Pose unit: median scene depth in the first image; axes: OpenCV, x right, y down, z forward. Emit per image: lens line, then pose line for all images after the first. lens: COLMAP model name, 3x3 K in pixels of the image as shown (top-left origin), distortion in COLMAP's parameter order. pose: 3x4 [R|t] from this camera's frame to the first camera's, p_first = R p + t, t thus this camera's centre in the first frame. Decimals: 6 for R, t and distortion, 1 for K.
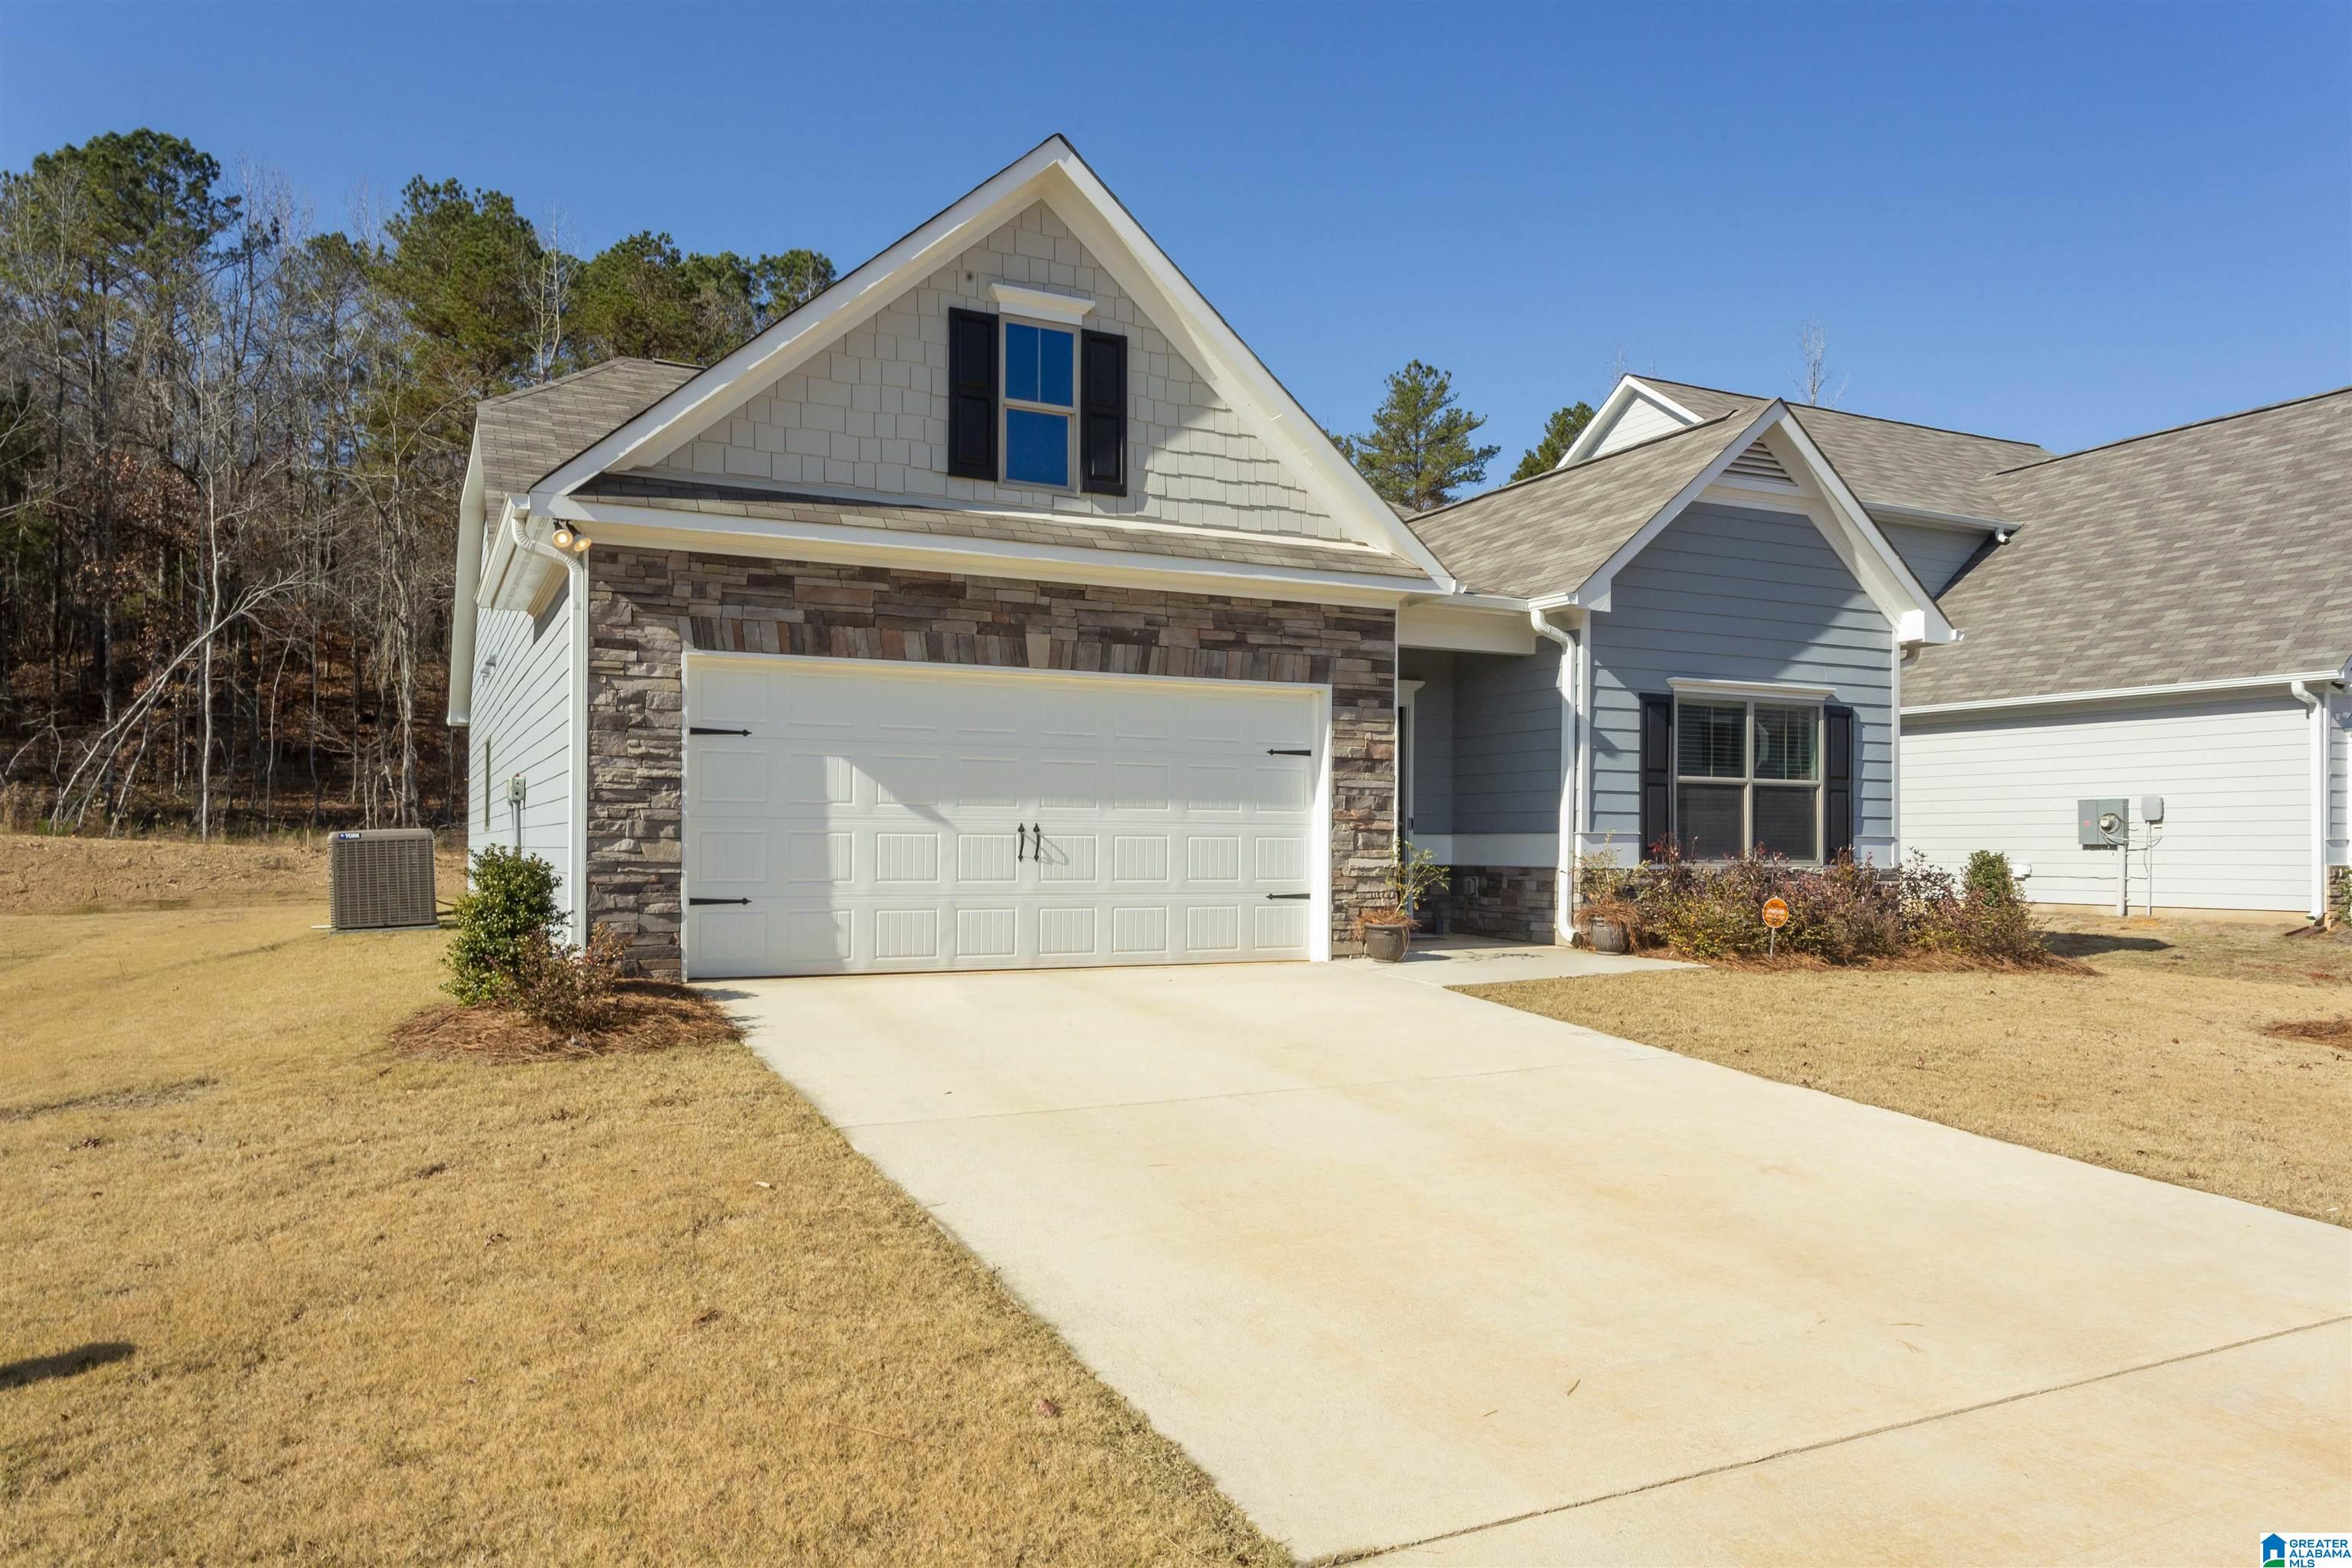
lens RADIAL K [[1597.3, 0, 1179.0], [0, 1597.3, 847.7], [0, 0, 1]] dist [0.002216, 0.002379]
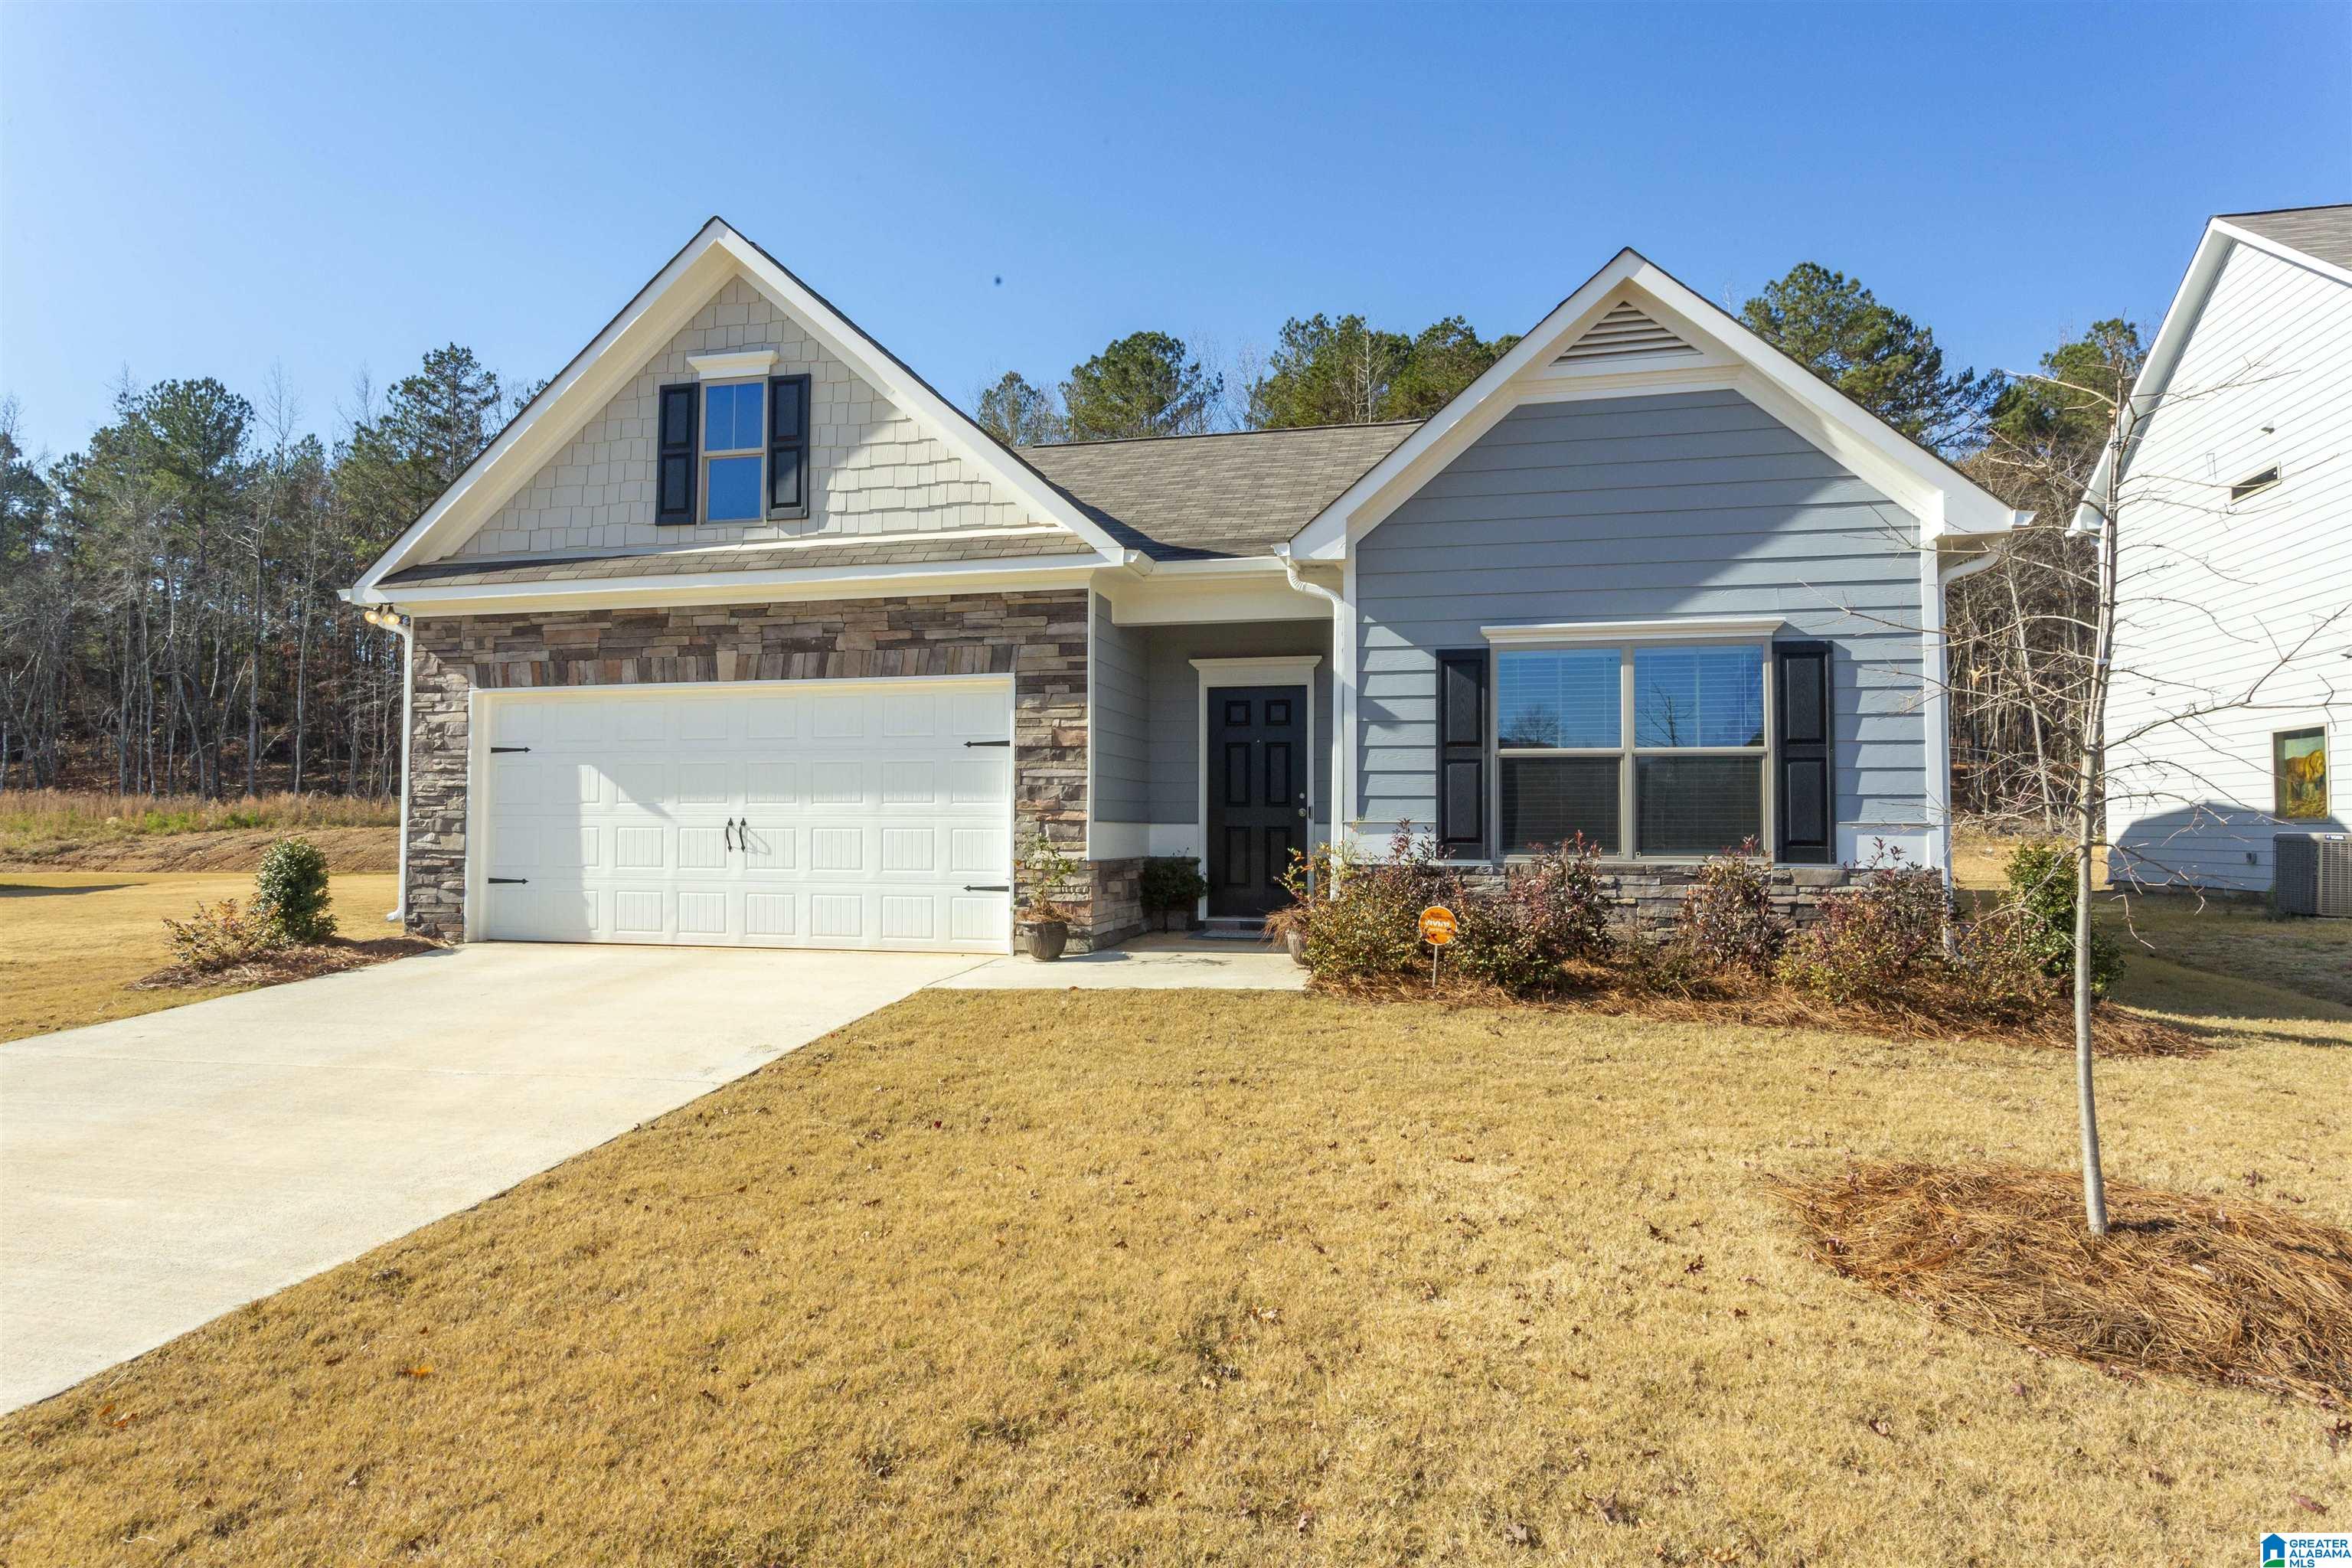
lens RADIAL K [[1379.4, 0, 1212.9], [0, 1379.4, 775.5], [0, 0, 1]] dist [-0.003408, 0.000837]
pose [[0.763810, -0.028324, -0.644819, 0.749510], [0.000889, 0.999082, -0.042832, -0.002821], [0.645440, 0.032143, 0.763134, 0.444507]]
